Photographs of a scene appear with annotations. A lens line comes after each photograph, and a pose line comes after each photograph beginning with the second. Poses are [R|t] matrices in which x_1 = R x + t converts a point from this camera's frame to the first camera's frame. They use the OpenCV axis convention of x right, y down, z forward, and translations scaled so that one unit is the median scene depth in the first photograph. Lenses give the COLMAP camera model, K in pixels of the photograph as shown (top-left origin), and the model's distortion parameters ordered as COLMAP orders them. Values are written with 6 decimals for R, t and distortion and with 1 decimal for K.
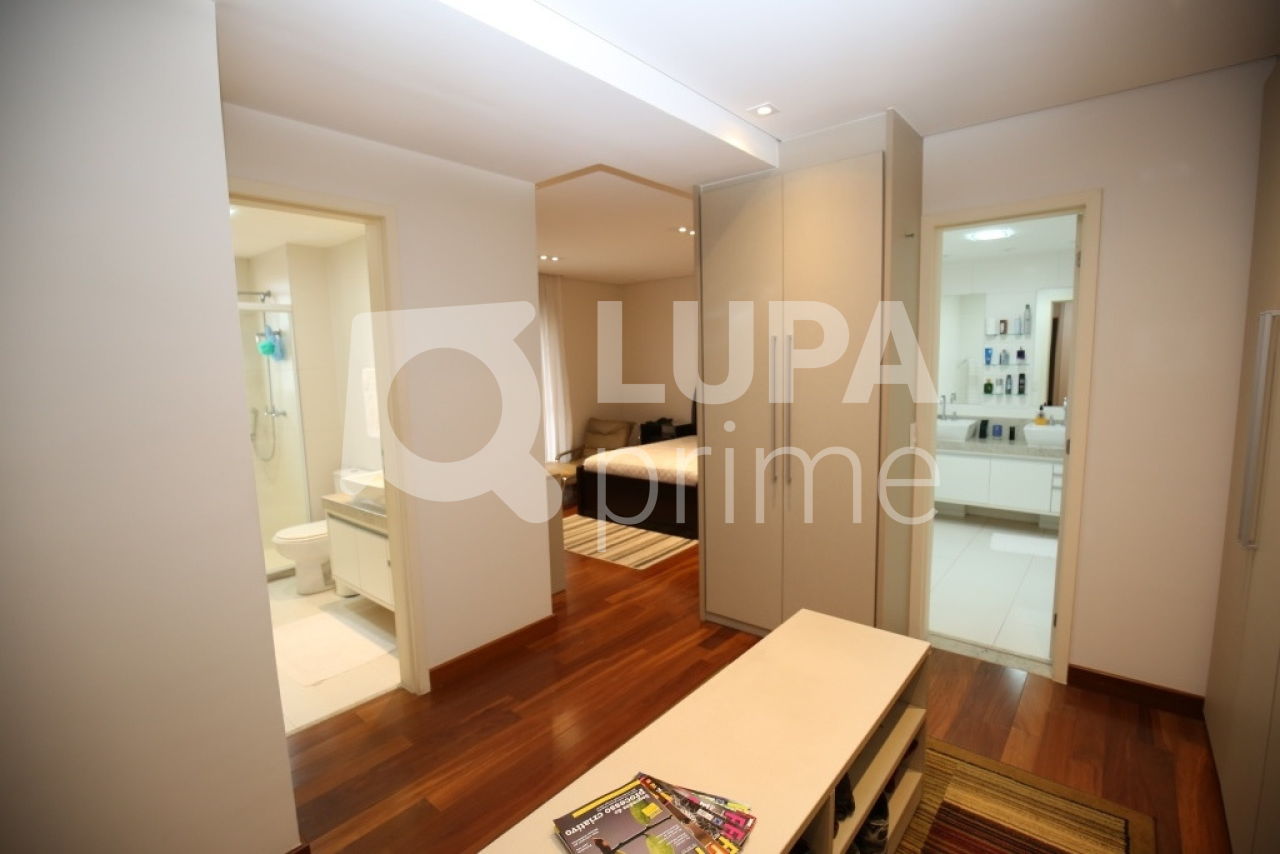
lens RADIAL K [[581.4, 0, 640.1], [0, 581.4, 427.6], [0, 0, 1]] dist [-0.001691, -0.000153]
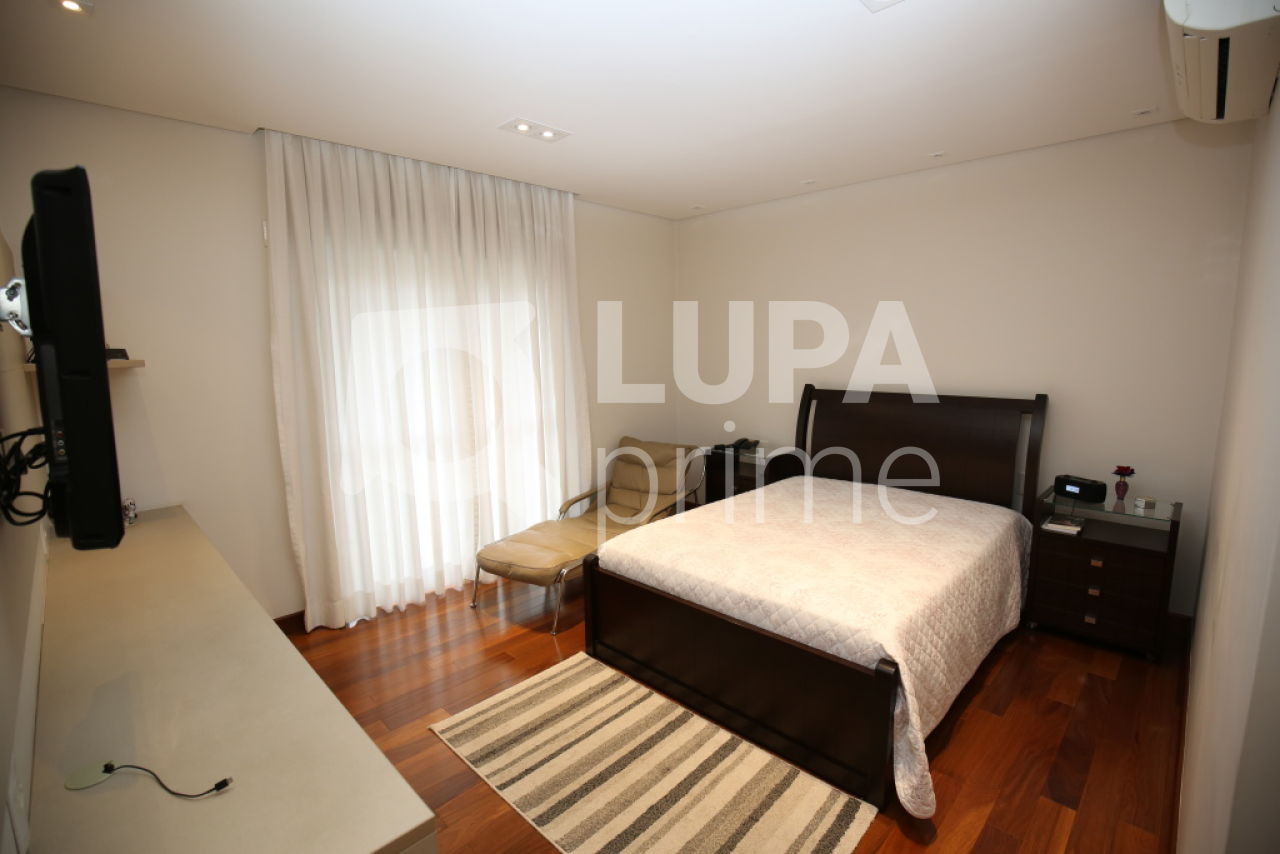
lens RADIAL K [[581.4, 0, 641.9], [0, 581.4, 430.5], [0, 0, 1]] dist [-0.001691, -0.000153]
pose [[0.996859, 0.012983, -0.078126, -0.023873], [-0.011217, 0.999673, 0.022997, -0.051384], [0.078399, -0.022048, 0.996678, 0.530862]]
